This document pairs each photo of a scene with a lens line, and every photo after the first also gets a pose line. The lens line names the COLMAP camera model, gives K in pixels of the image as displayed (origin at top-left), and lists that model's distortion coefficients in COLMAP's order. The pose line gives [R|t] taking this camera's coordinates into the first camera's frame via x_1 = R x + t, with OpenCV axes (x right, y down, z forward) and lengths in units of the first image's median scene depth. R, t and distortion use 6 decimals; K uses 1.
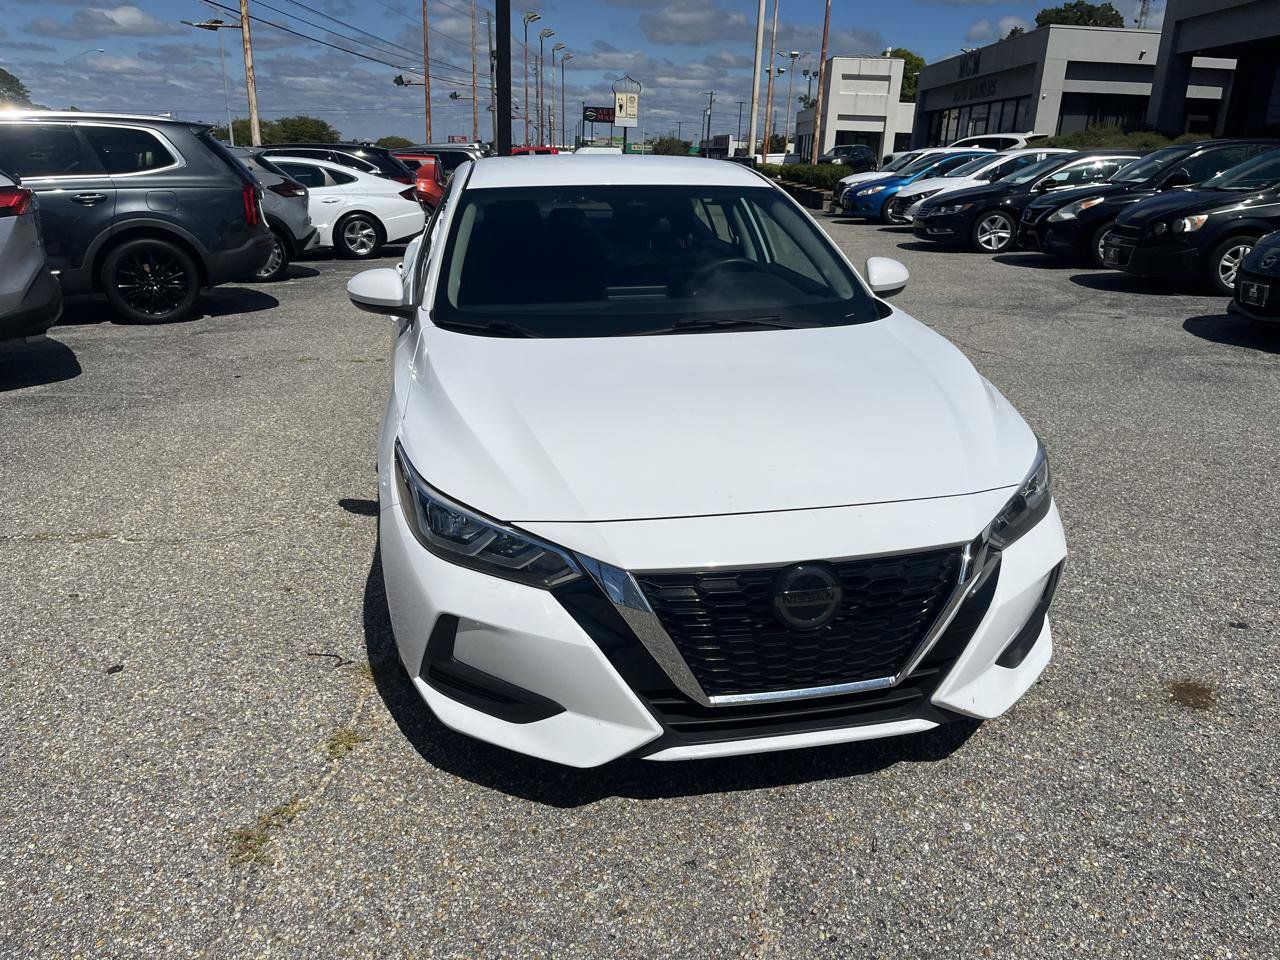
lens RADIAL K [[954.9, 0, 643.5], [0, 954.9, 488.5], [0, 0, 1]] dist [0.081699, -0.112276]
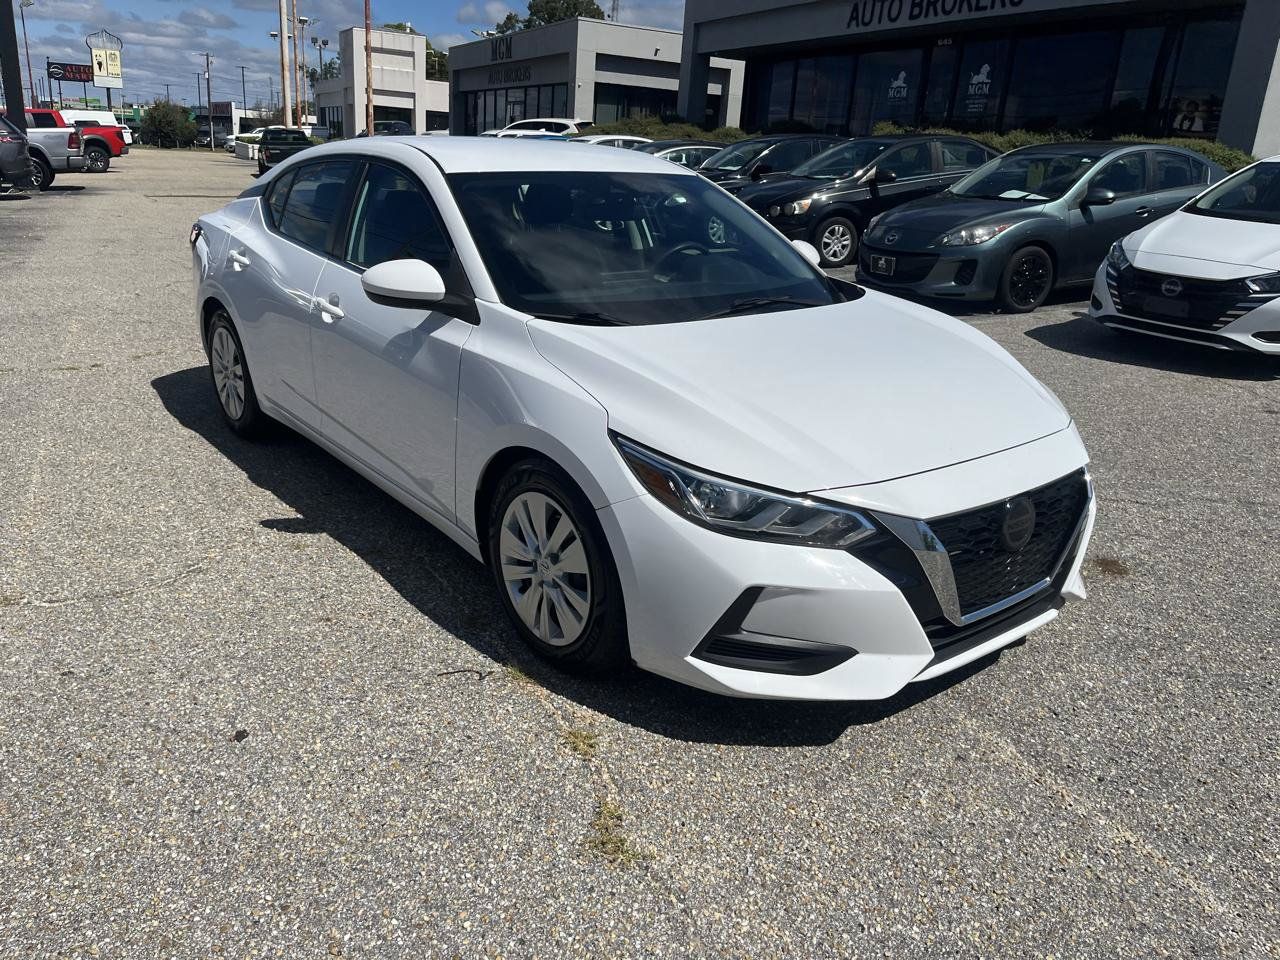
lens RADIAL K [[958.3, 0, 637.8], [0, 958.3, 481.7], [0, 0, 1]] dist [0.065350, -0.087206]
pose [[0.893737, -0.120786, 0.432024, -0.064532], [0.114035, 0.992605, 0.041607, -0.003727], [-0.433854, 0.012080, 0.900902, 0.007673]]
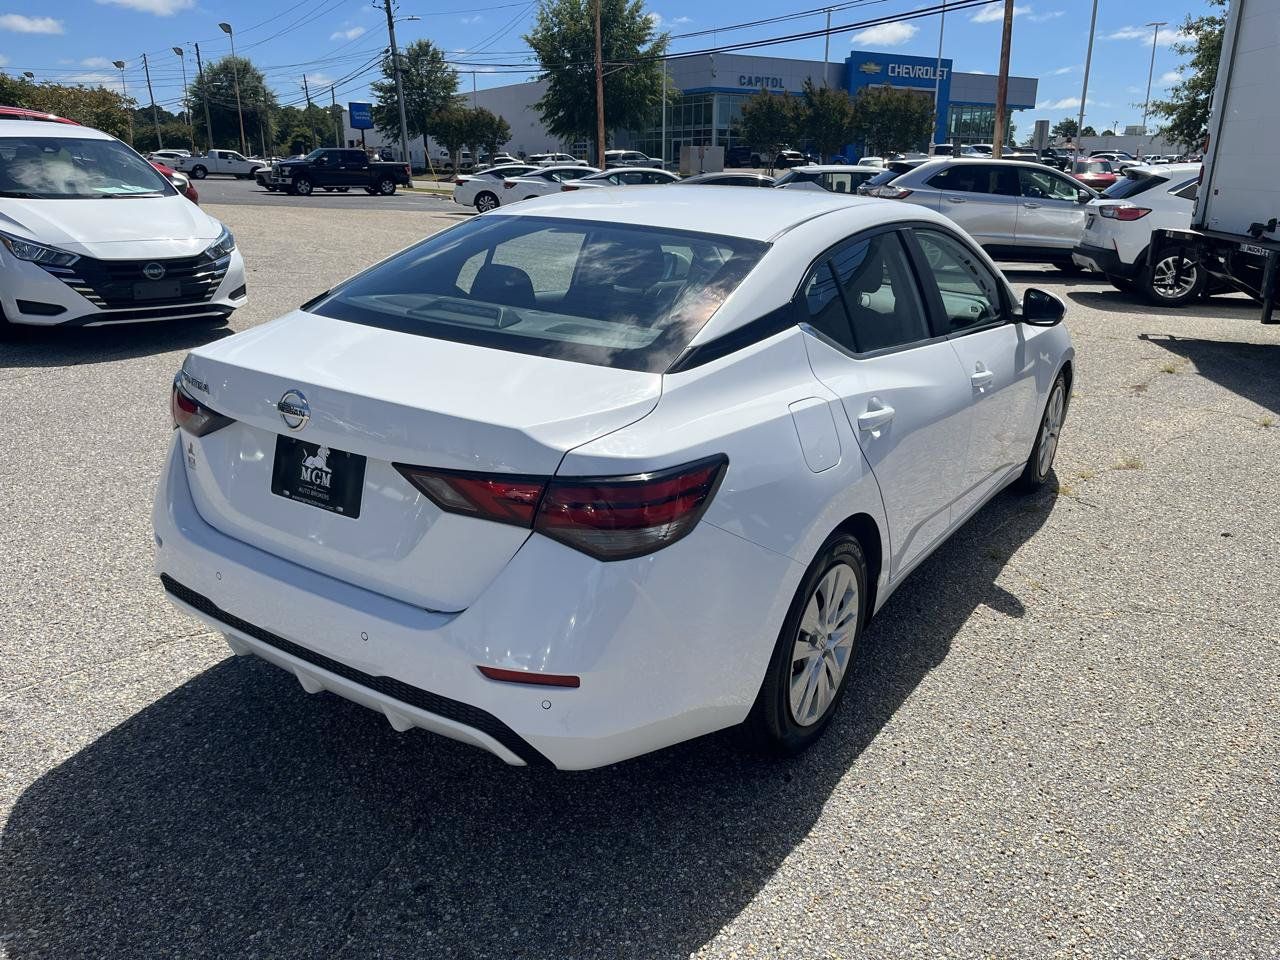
lens RADIAL K [[959.5, 0, 647.4], [0, 959.5, 482.5], [0, 0, 1]] dist [0.044164, -0.045849]
pose [[-0.692785, -0.260729, 0.672361, -0.103887], [0.202724, 0.824343, 0.528547, -0.098720], [-0.692063, 0.502473, -0.518236, 0.267933]]
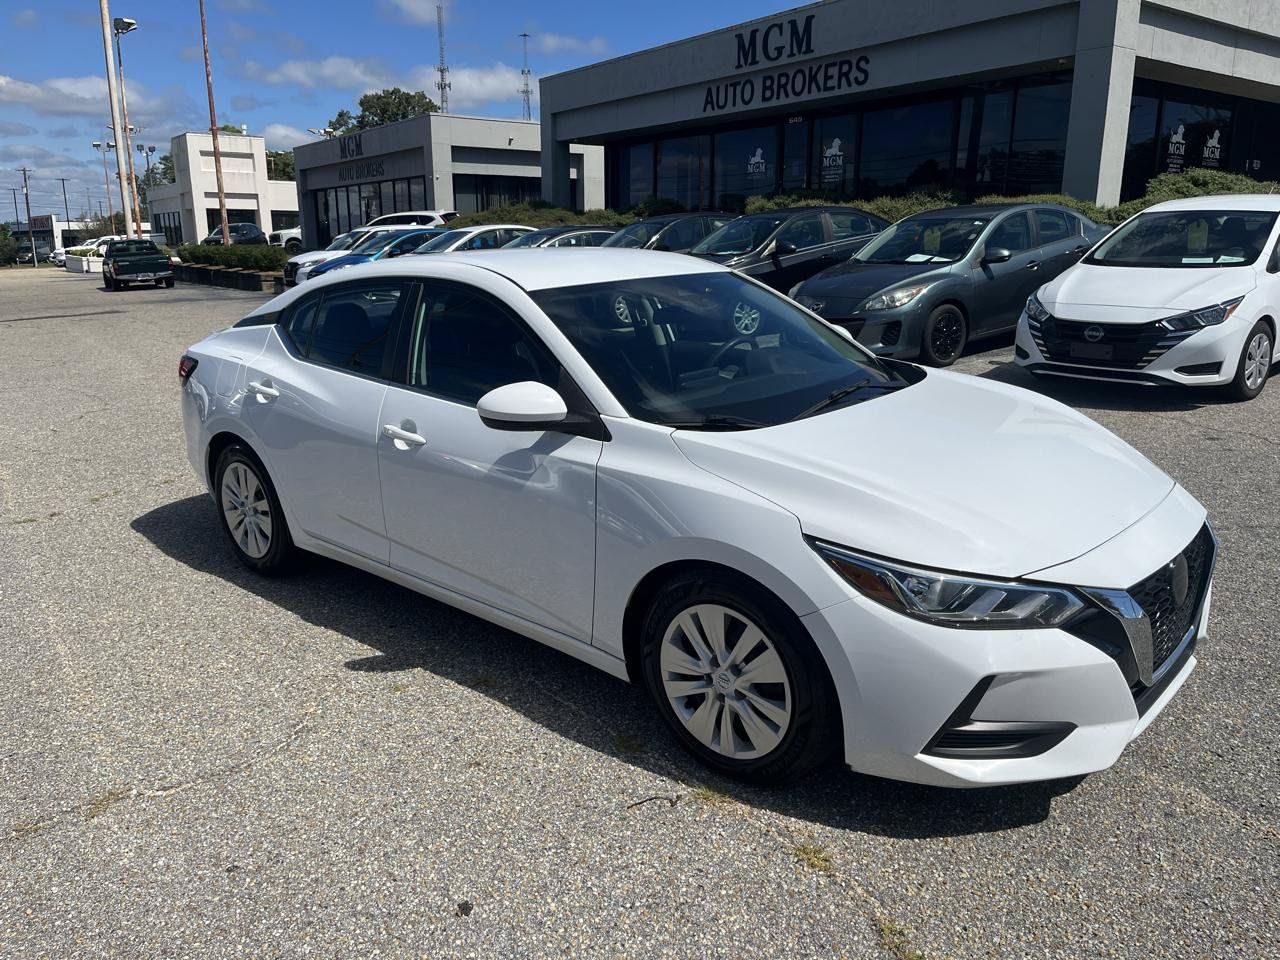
lens RADIAL K [[959.5, 0, 647.4], [0, 959.5, 482.5], [0, 0, 1]] dist [0.044164, -0.045849]
pose [[0.807554, -0.178839, 0.562025, -0.091056], [0.220849, 0.975283, -0.006991, -0.013251], [-0.546884, 0.129768, 0.827090, 0.023752]]
